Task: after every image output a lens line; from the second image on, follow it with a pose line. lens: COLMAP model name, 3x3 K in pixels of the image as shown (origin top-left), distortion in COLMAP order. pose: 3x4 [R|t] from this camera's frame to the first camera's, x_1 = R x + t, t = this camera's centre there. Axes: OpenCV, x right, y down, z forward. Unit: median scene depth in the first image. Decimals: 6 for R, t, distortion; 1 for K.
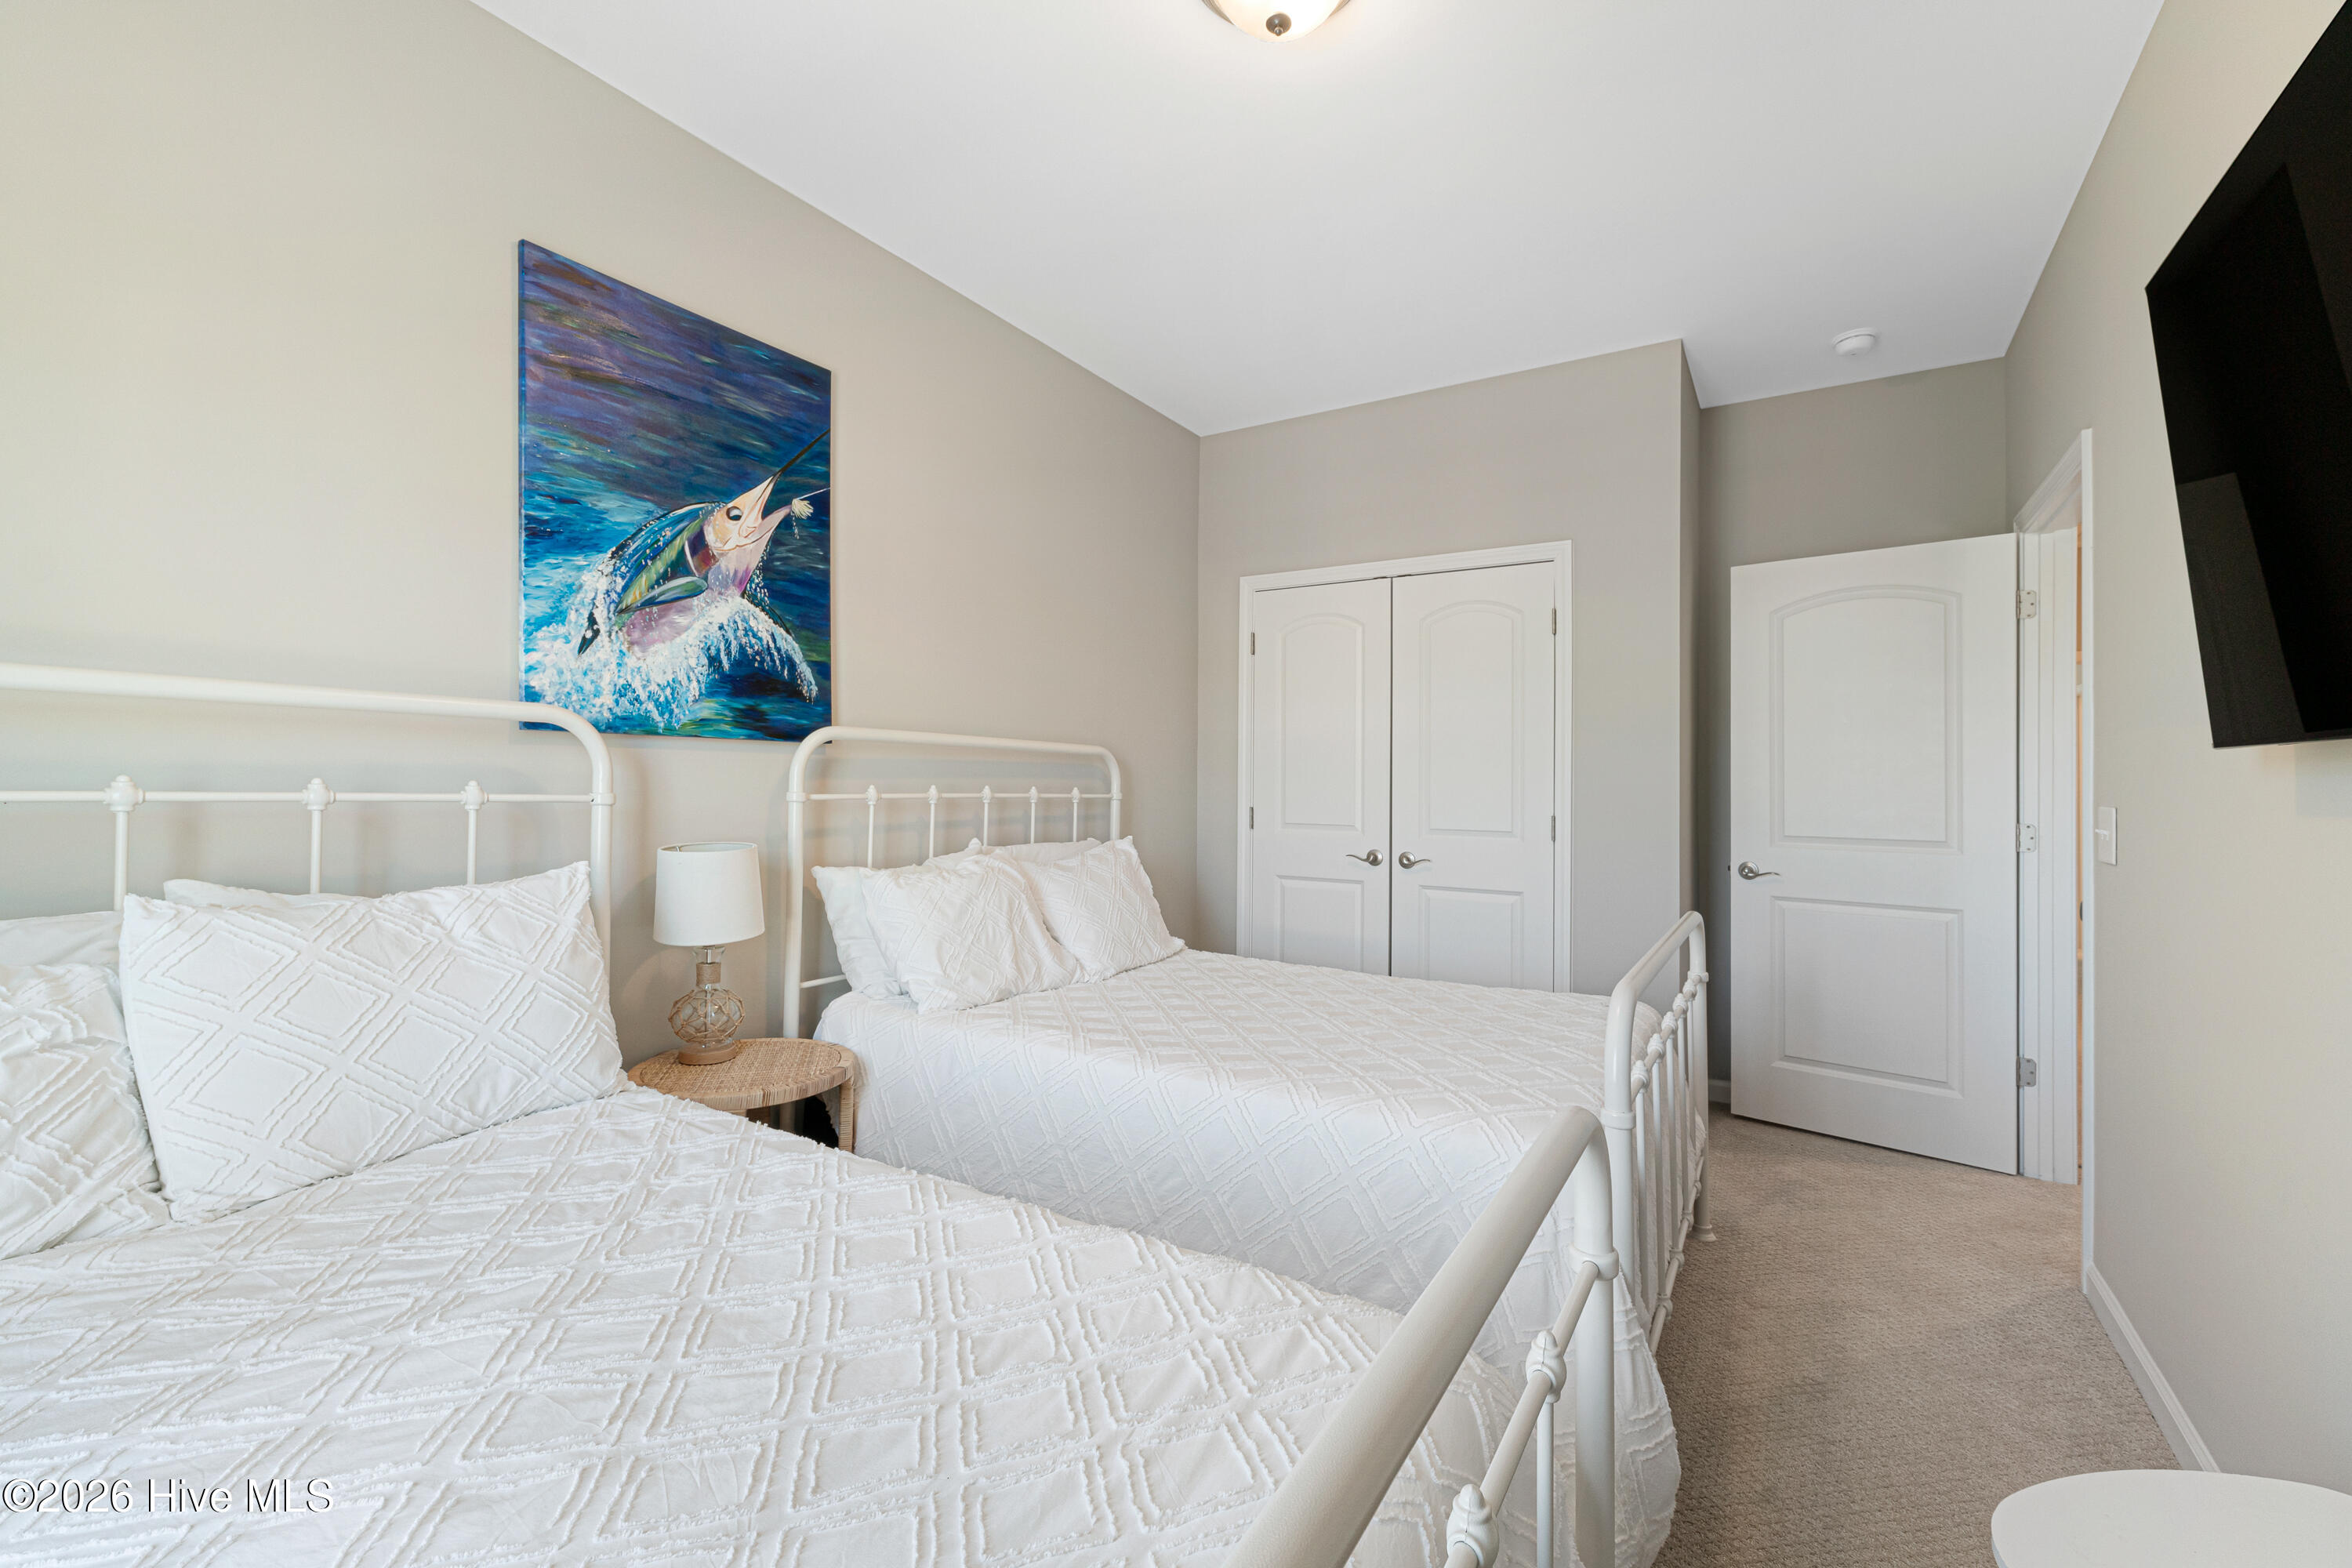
lens RADIAL K [[1010.7, 0, 1165.2], [0, 1010.7, 780.1], [0, 0, 1]] dist [0.007036, -0.000103]
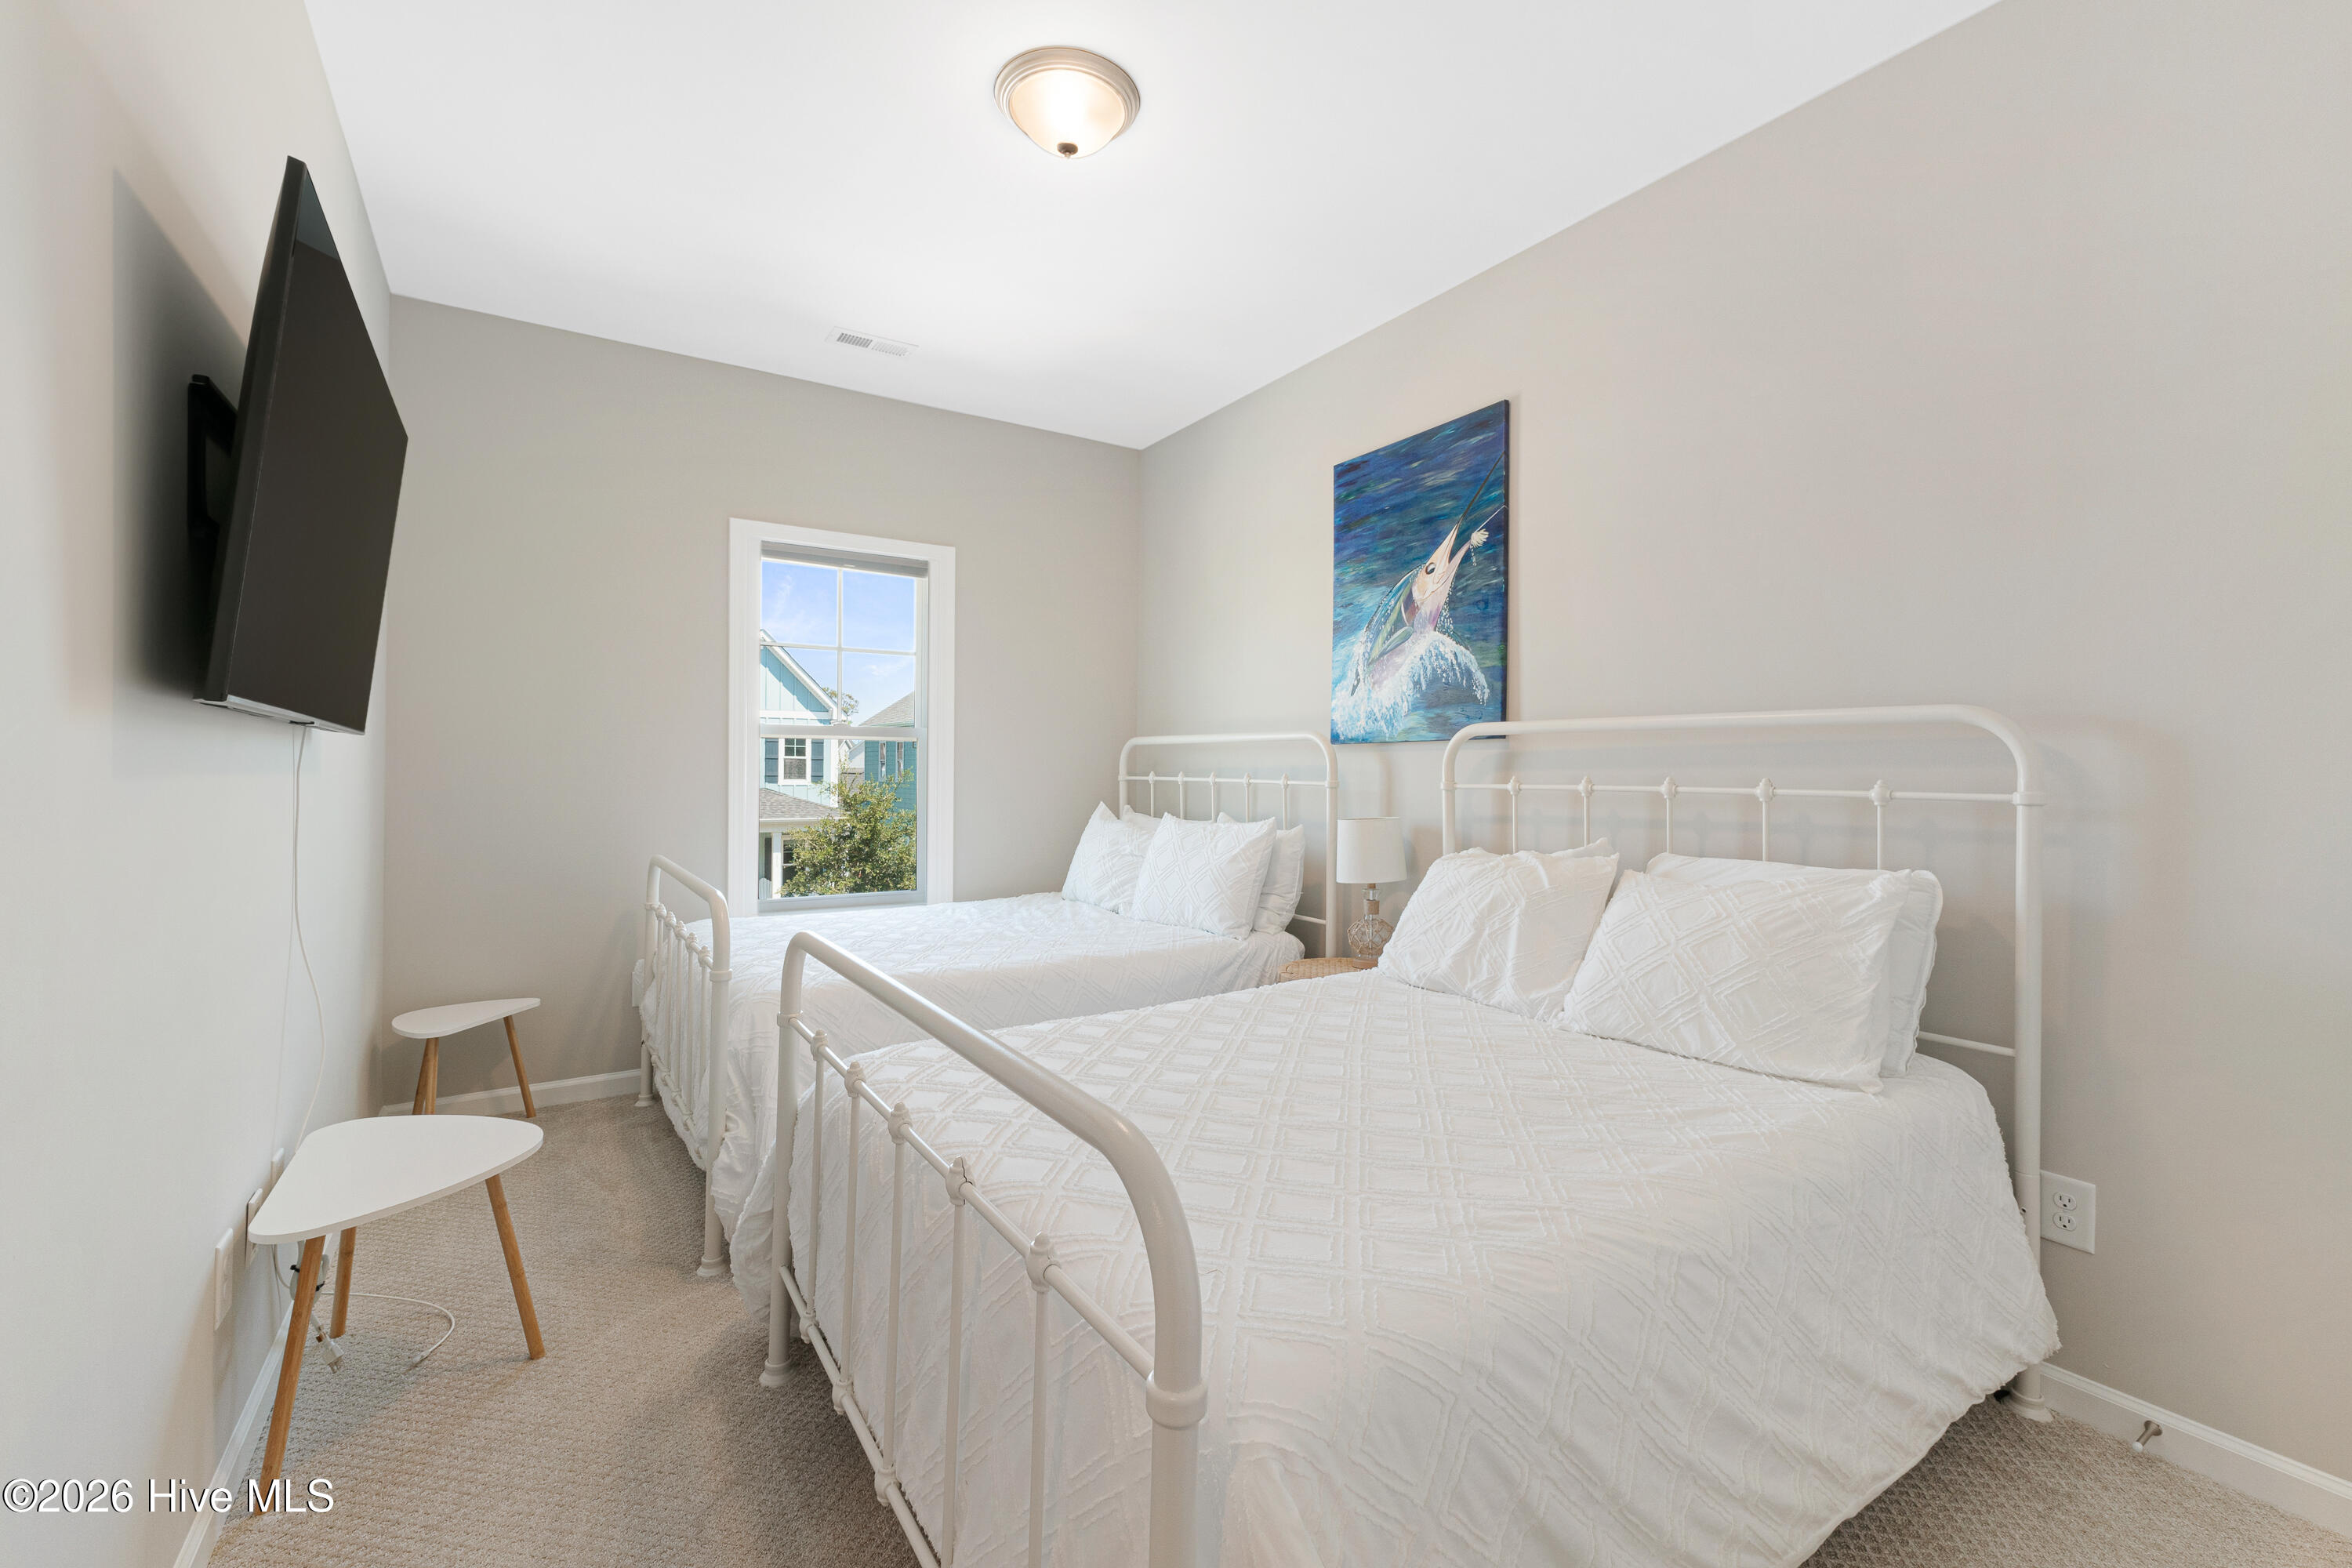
lens RADIAL K [[1010.7, 0, 1165.2], [0, 1010.7, 780.1], [0, 0, 1]] dist [0.007036, -0.000103]
pose [[-0.425337, -0.009600, -0.904984, 0.910913], [-0.008228, 0.999943, -0.006740, 0.021721], [0.904998, 0.004579, -0.425392, 1.263920]]
